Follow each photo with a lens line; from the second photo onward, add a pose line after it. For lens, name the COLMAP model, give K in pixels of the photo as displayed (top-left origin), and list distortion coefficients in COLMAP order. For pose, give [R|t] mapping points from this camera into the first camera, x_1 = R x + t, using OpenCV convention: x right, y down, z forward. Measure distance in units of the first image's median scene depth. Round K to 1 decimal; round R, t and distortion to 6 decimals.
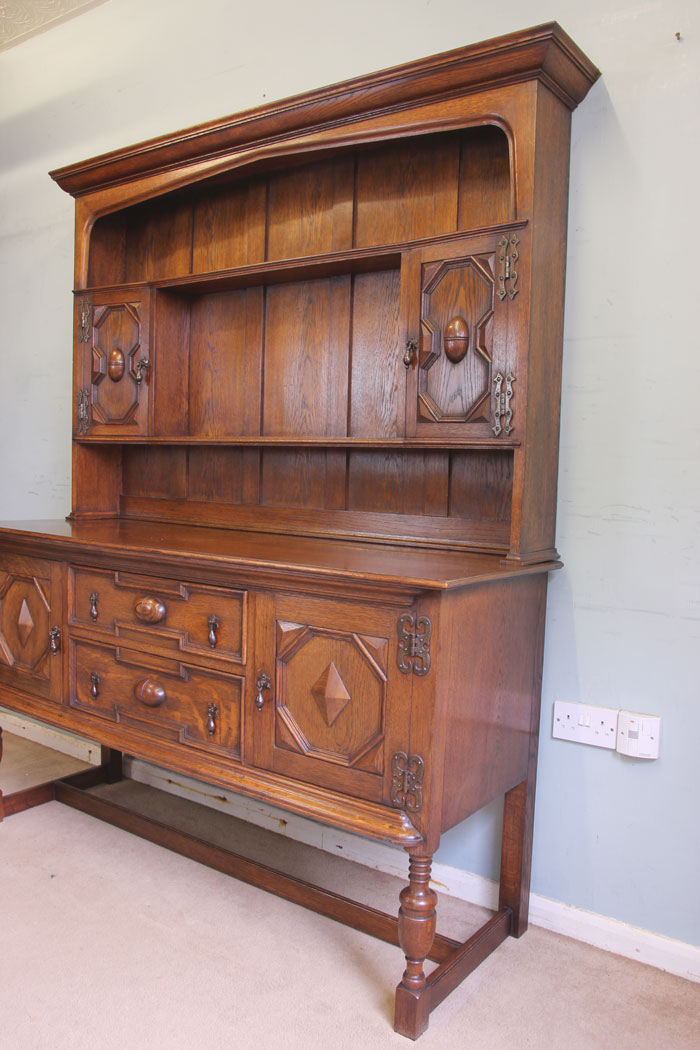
lens RADIAL K [[835.6, 0, 350.8], [0, 835.6, 532.3], [0, 0, 1]] dist [-0.133728, 0.101966]
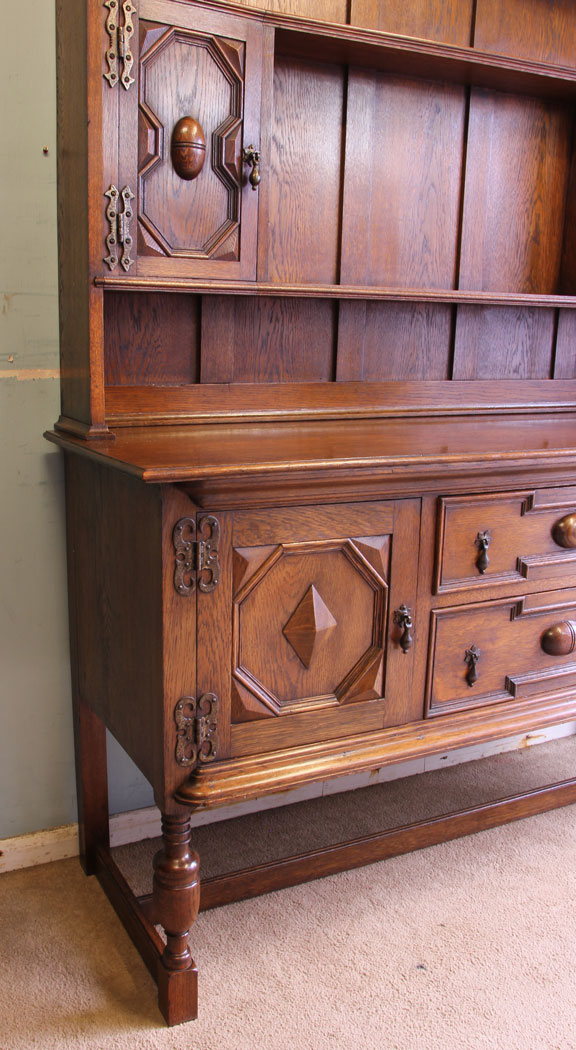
lens RADIAL K [[891.7, 0, 215.3], [0, 891.7, 539.9], [0, 0, 1]] dist [-0.124407, 0.083124]
pose [[0.505133, -0.223991, 0.833468, -1.073374], [0.077591, 0.973609, 0.214628, -0.093190], [-0.859547, -0.043746, 0.509182, 0.881906]]
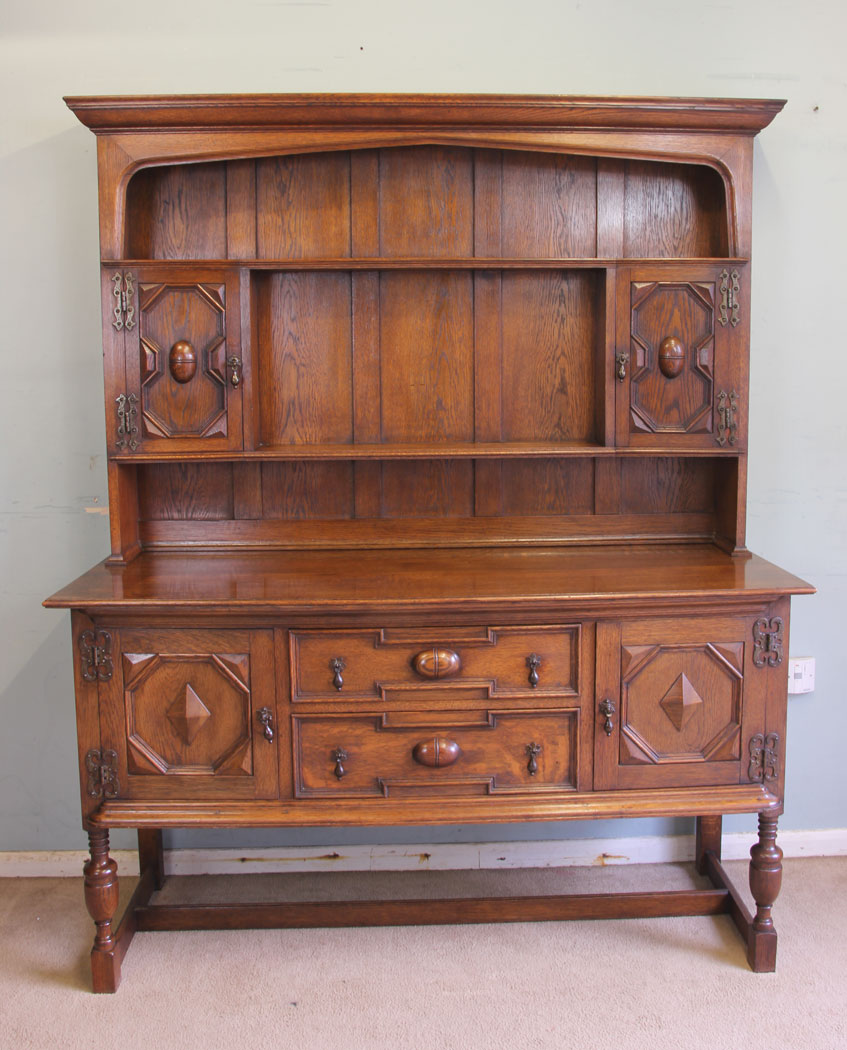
lens RADIAL K [[1074.1, 0, 438.5], [0, 1074.1, 447.4], [0, 0, 1]] dist [-0.115305, 0.000000]
pose [[0.791811, -0.097986, 0.602855, -0.926550], [0.081898, 0.995167, 0.054184, -0.205462], [-0.605250, 0.006469, 0.796009, 0.067384]]
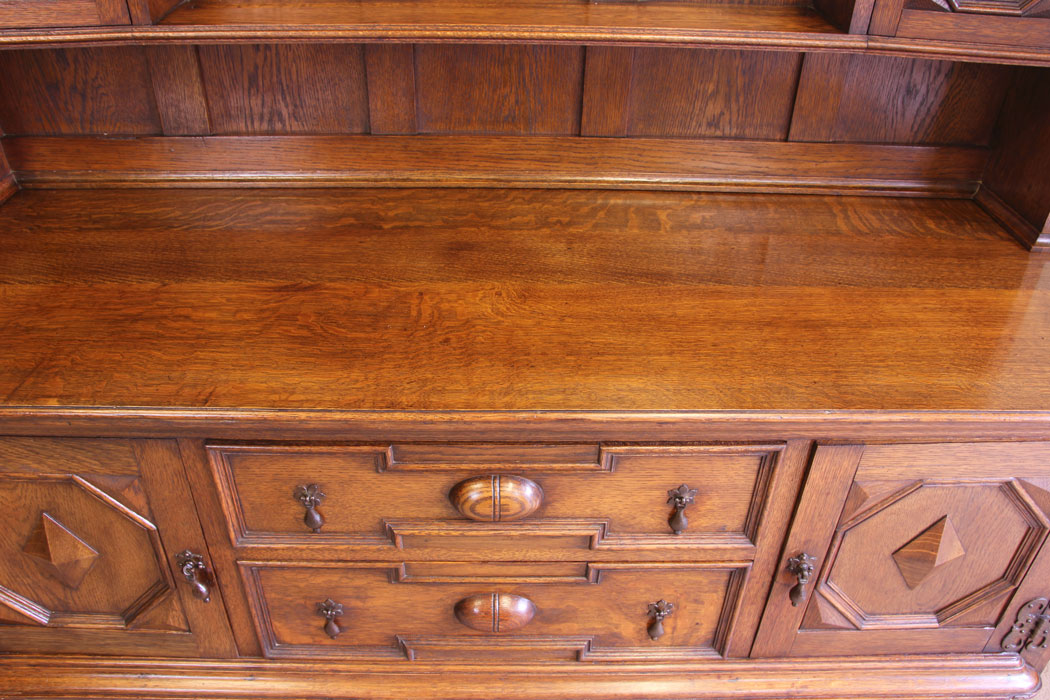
lens RADIAL K [[835.6, 0, 509.3], [0, 835.6, 362.3], [0, 0, 1]] dist [-0.133728, 0.101966]
pose [[0.808590, -0.352950, 0.470754, -0.435761], [0.056906, 0.843256, 0.534491, -0.226647], [-0.585615, -0.405395, 0.701933, 0.696994]]
